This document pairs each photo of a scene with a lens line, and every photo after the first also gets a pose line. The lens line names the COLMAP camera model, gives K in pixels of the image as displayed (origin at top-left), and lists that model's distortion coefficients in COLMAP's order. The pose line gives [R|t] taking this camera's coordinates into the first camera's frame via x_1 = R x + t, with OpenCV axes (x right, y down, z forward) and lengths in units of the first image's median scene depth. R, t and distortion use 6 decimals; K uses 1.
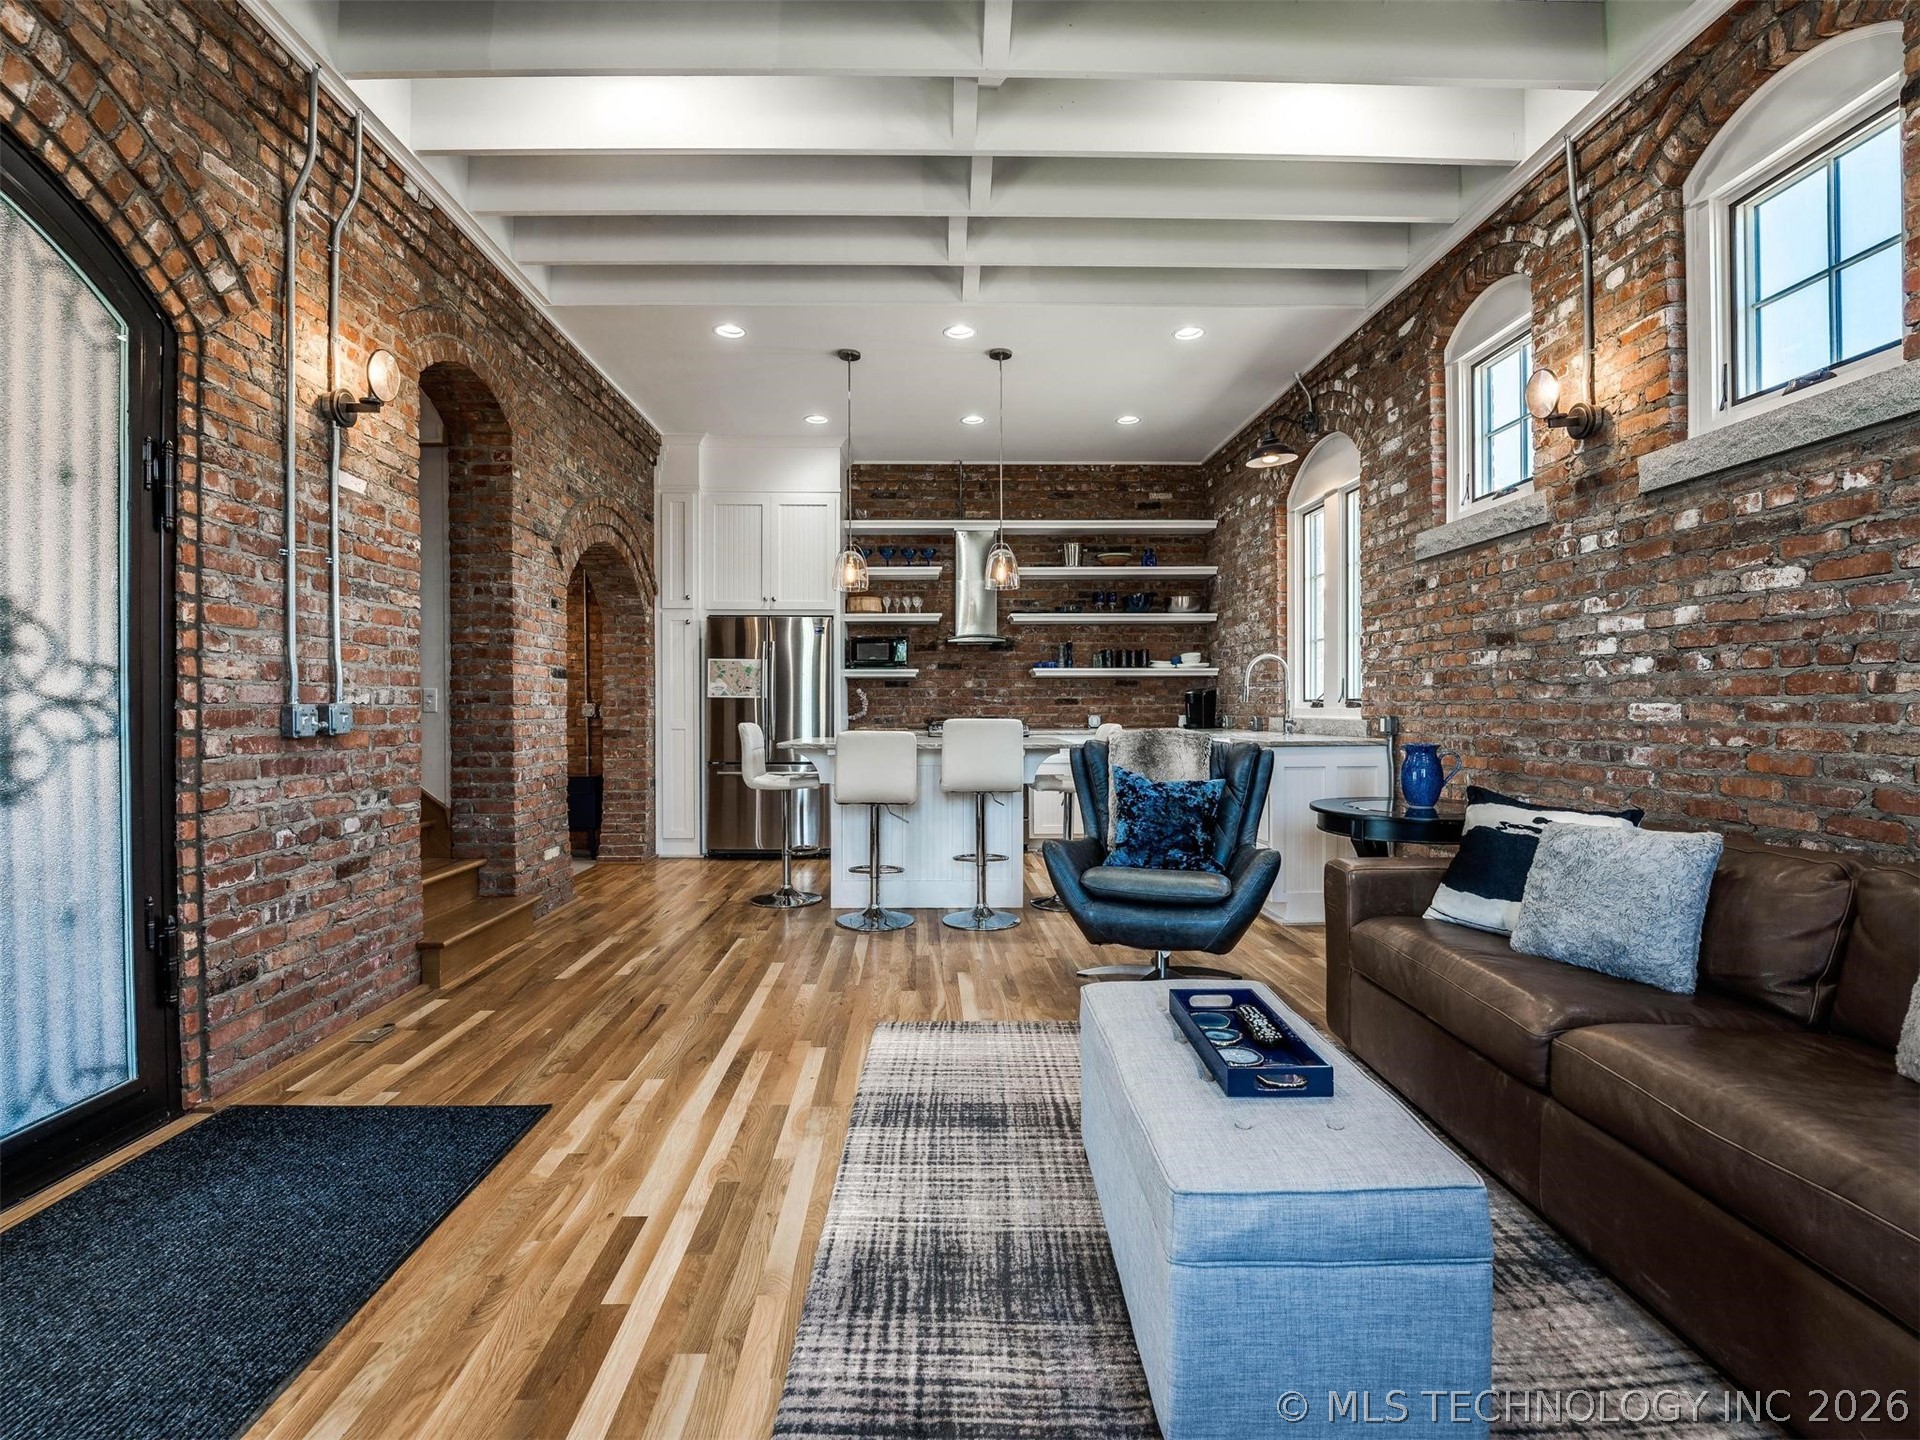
lens RADIAL K [[890.2, 0, 934.4], [0, 890.2, 717.8], [0, 0, 1]] dist [-0.031931, 0.002790]
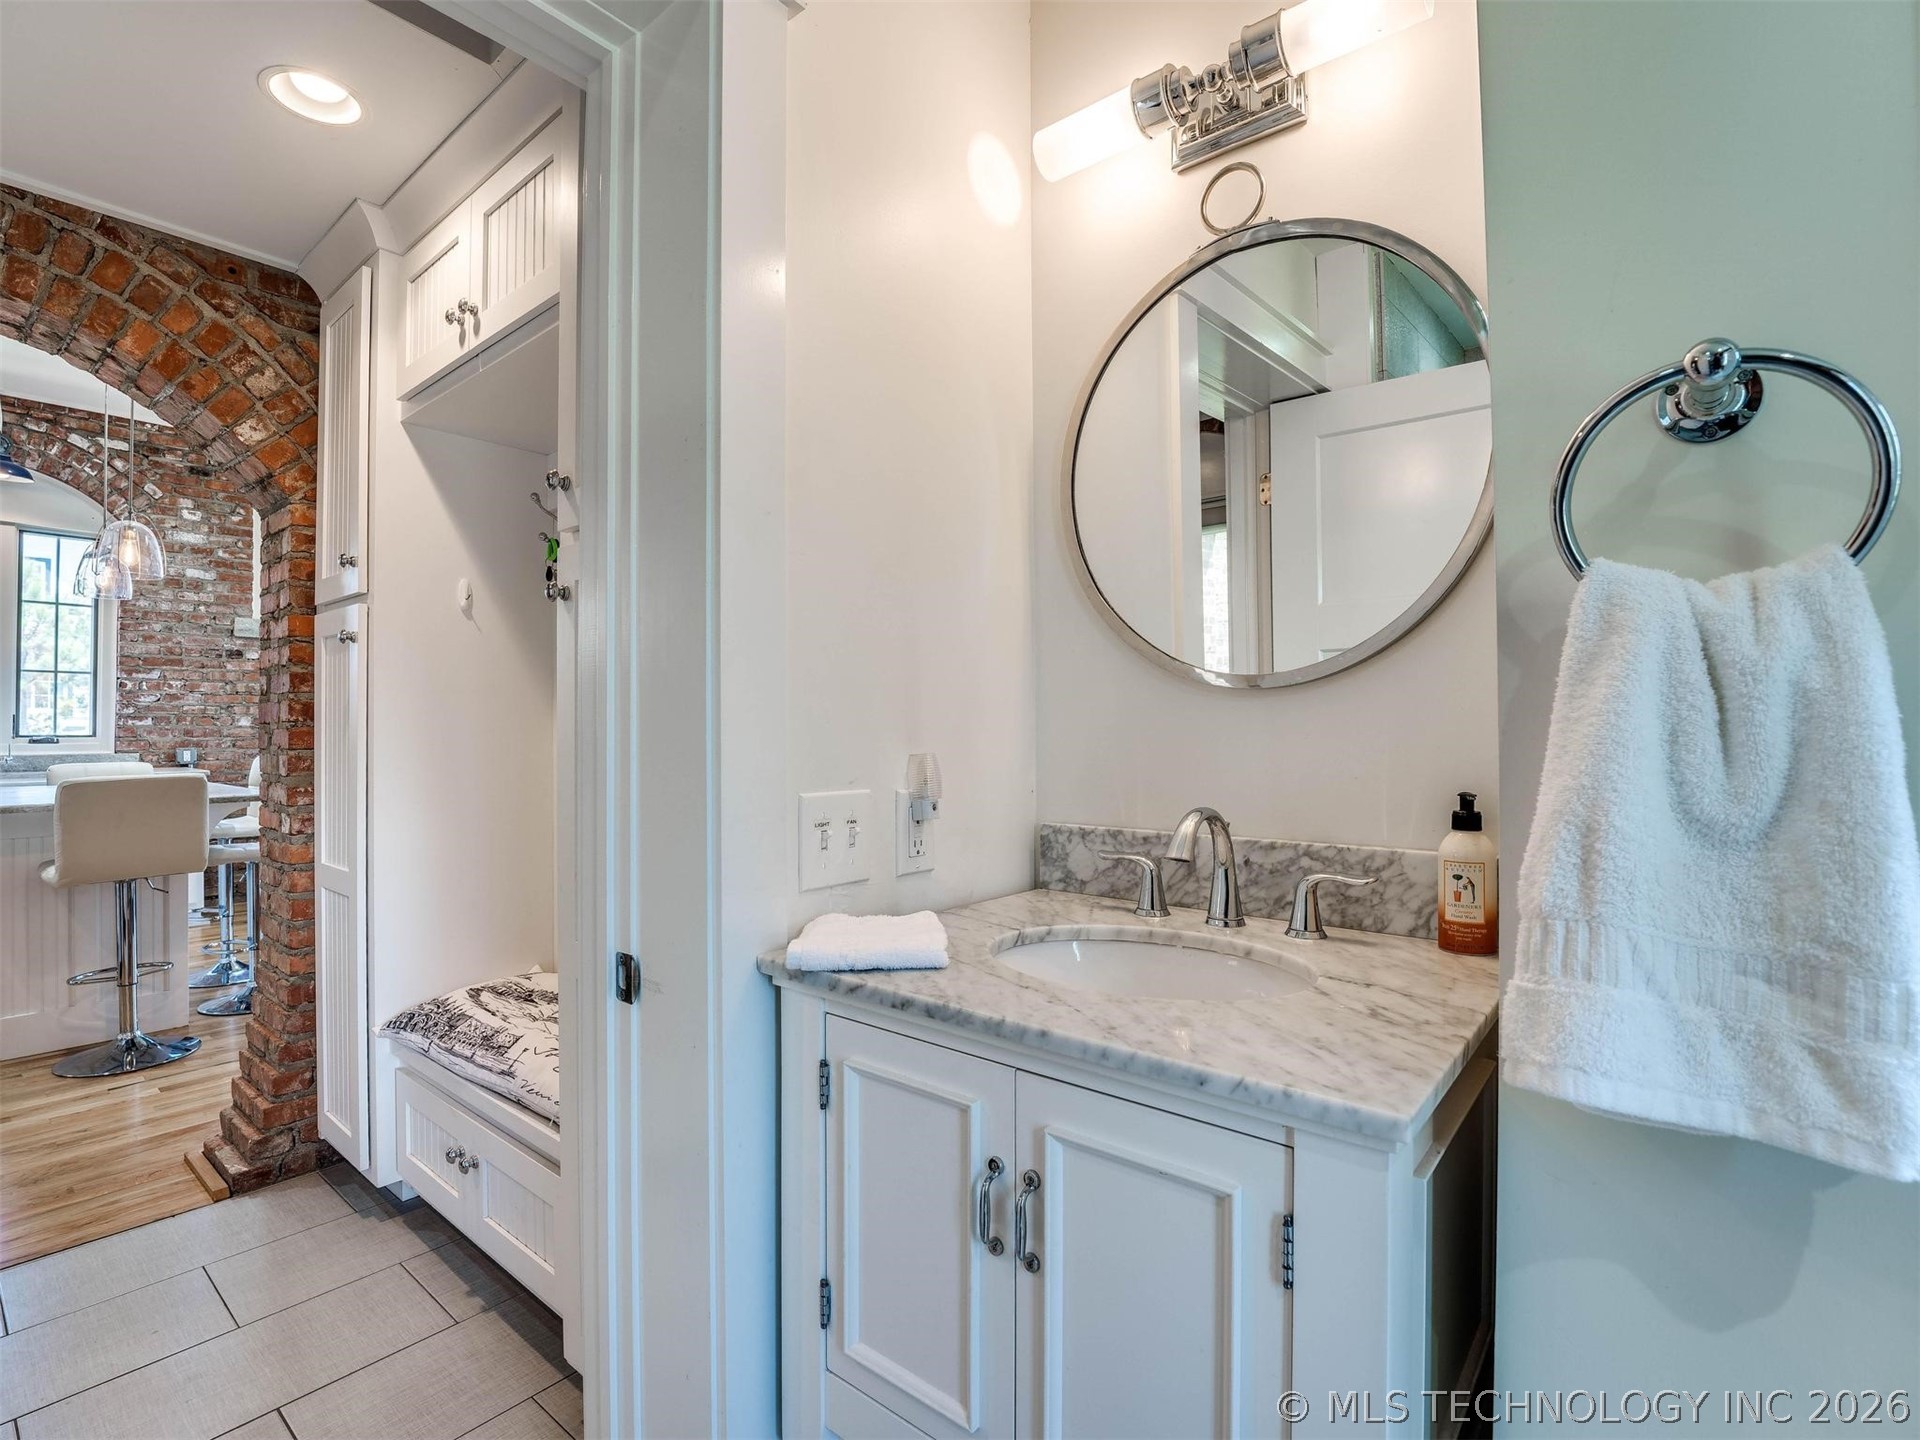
lens RADIAL K [[890.2, 0, 948.4], [0, 890.2, 717.7], [0, 0, 1]] dist [-0.031931, 0.002790]
pose [[-0.758214, 0.011729, 0.651900, -1.168870], [0.011180, 0.999925, -0.004987, -0.029266], [-0.651910, 0.003506, -0.758288, 1.272272]]
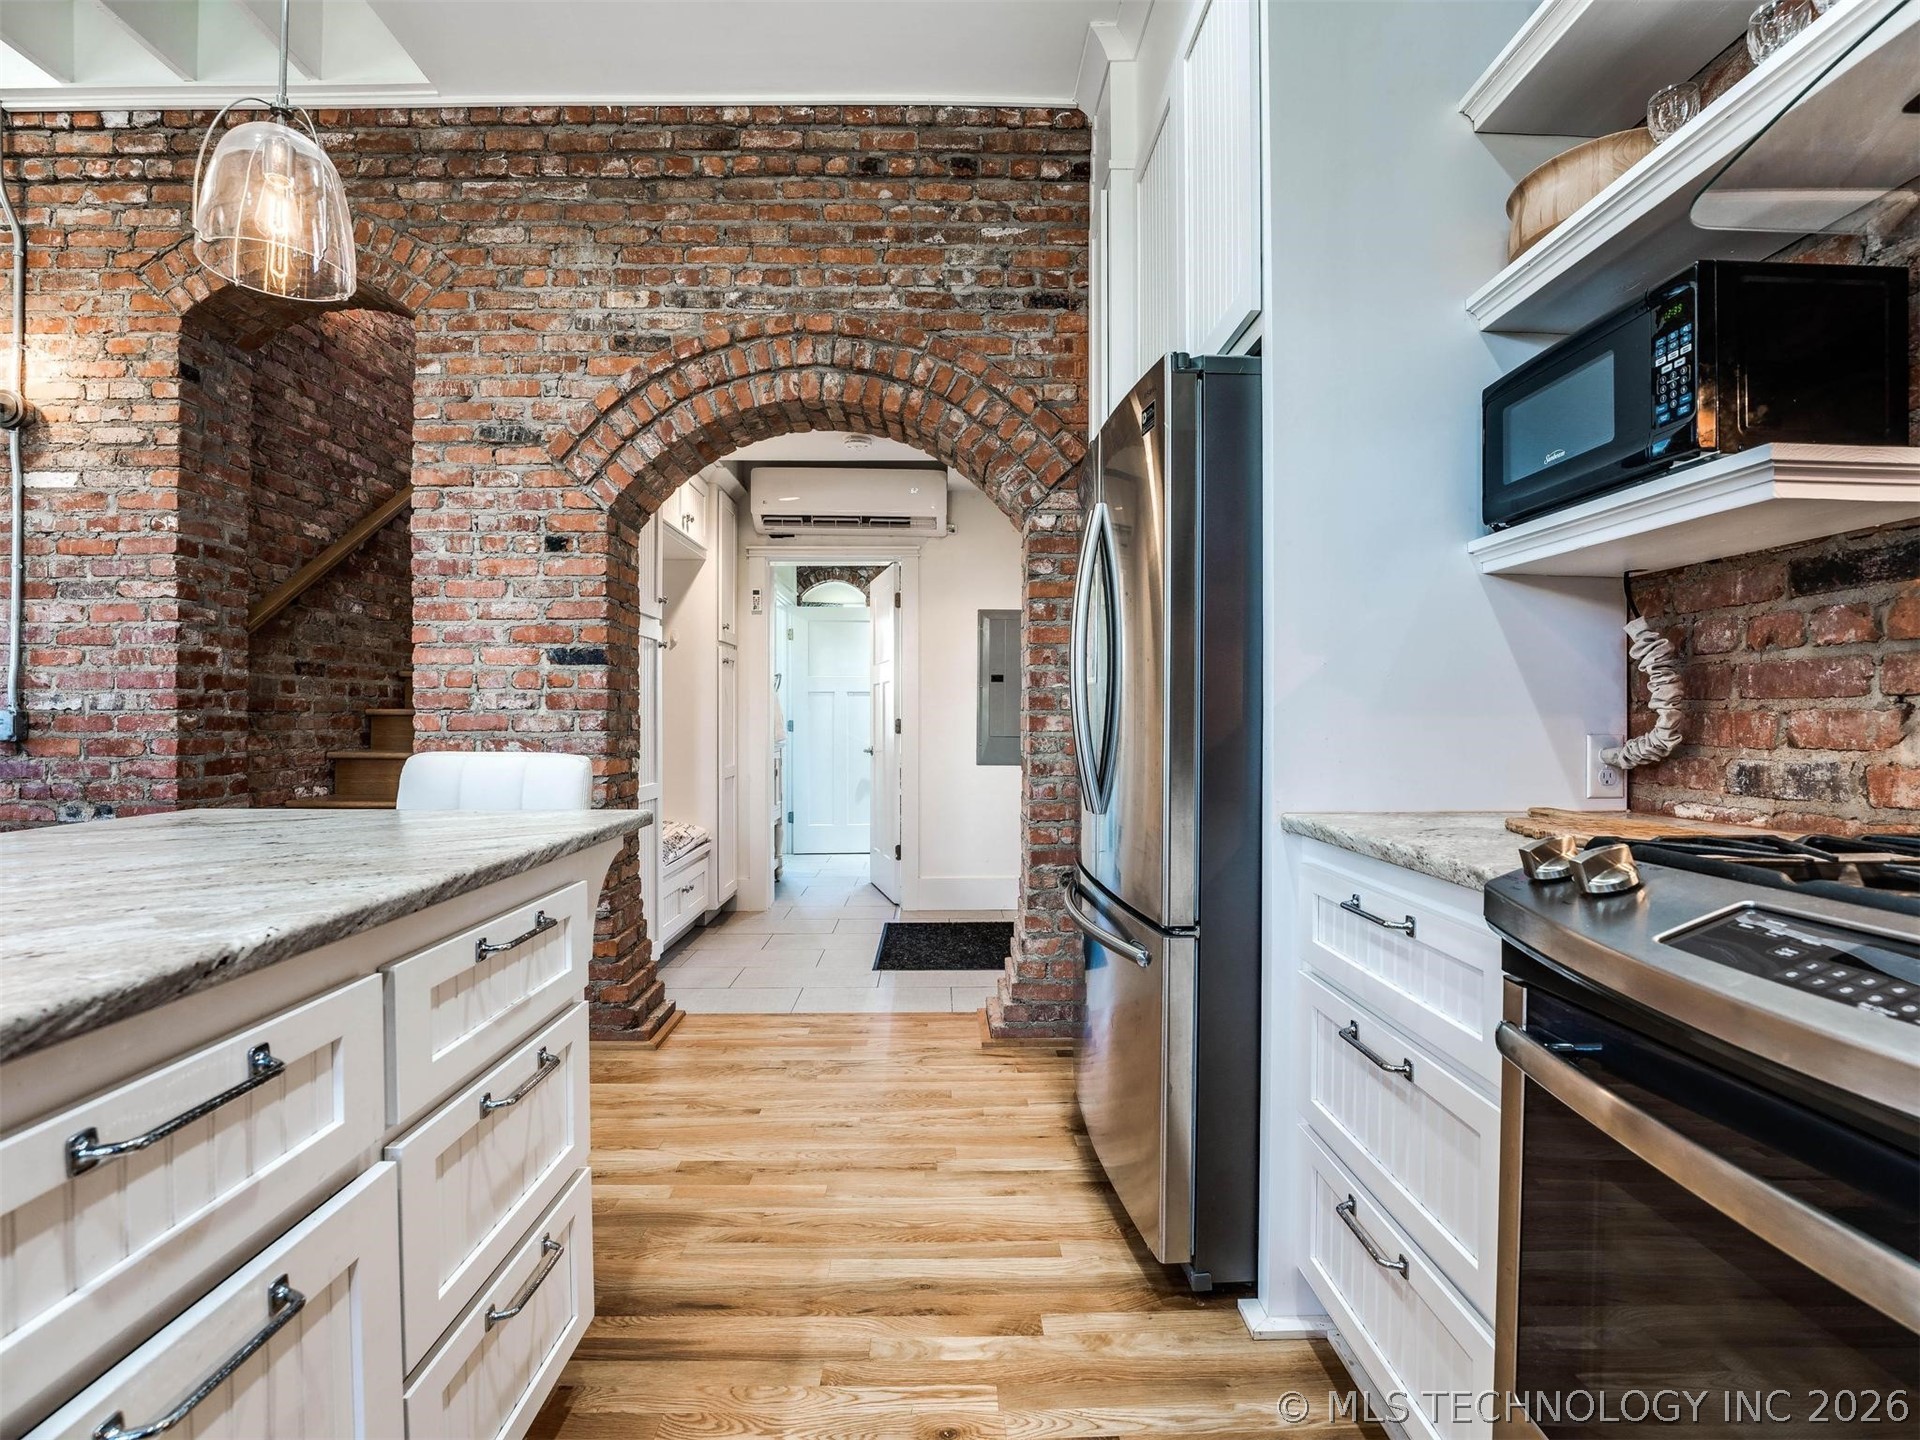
lens RADIAL K [[890.2, 0, 957.5], [0, 890.2, 720.5], [0, 0, 1]] dist [-0.031931, 0.002790]
pose [[0.001087, 0.007054, -0.999975, 0.200840], [-0.010970, 0.999915, 0.007041, -0.015432], [0.999939, 0.010962, 0.001164, 1.414025]]
